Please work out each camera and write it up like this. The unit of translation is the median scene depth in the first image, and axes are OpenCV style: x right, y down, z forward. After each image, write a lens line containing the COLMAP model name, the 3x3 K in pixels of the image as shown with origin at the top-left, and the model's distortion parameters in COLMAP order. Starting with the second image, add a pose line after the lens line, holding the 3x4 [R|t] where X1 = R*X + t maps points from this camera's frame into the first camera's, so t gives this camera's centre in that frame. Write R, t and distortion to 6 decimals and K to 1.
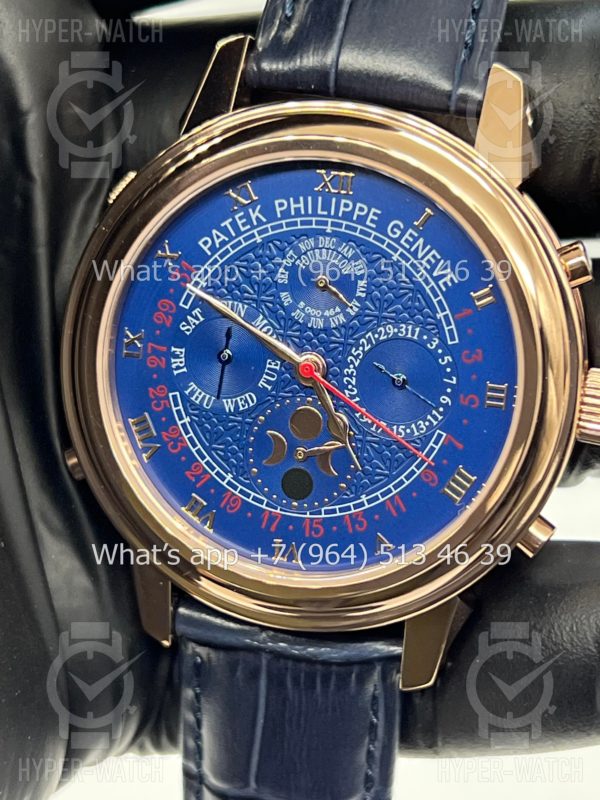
lens RADIAL K [[1867.8, 0, 294.3], [0, 1867.8, 407.3], [0, 0, 1]] dist [0.202831, 0.000000]
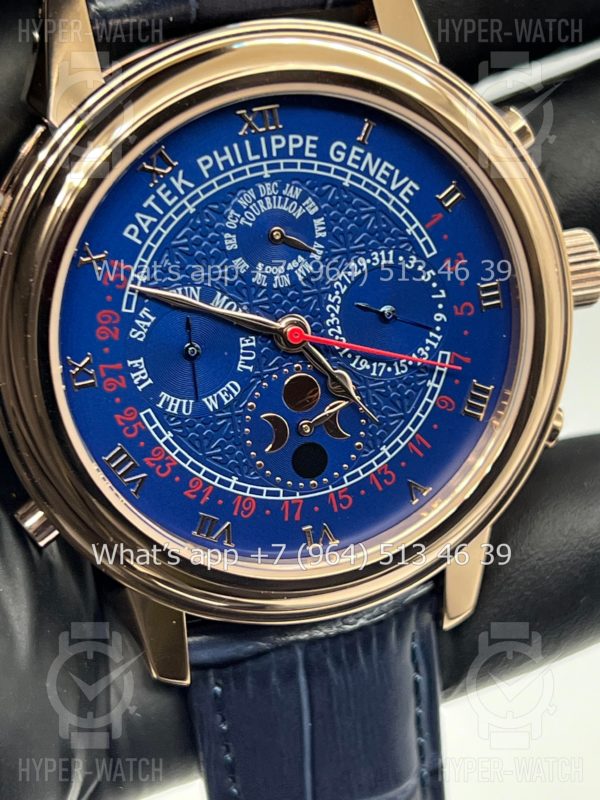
lens RADIAL K [[1867.8, 0, 271.7], [0, 1867.8, 411.6], [0, 0, 1]] dist [0.202831, 0.000000]
pose [[0.859601, -0.339636, 0.381751, -0.347139], [0.299194, 0.940206, 0.162778, -0.131532], [-0.414210, -0.025707, 0.909818, 0.203453]]
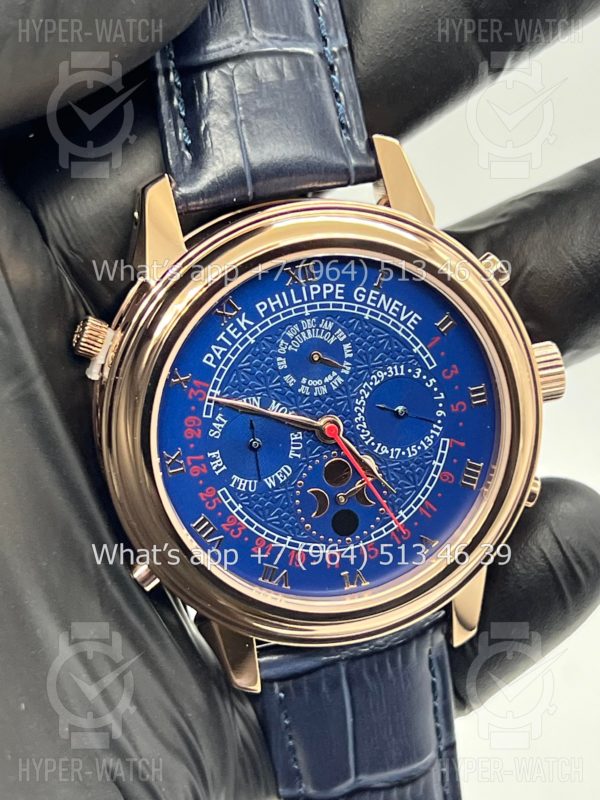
lens RADIAL K [[1867.8, 0, 289.5], [0, 1867.8, 403.1], [0, 0, 1]] dist [0.202831, 0.000000]
pose [[0.864429, -0.357352, 0.353641, -0.424157], [0.325795, 0.933891, 0.147328, -0.217498], [-0.382910, -0.012140, 0.923706, -0.080254]]
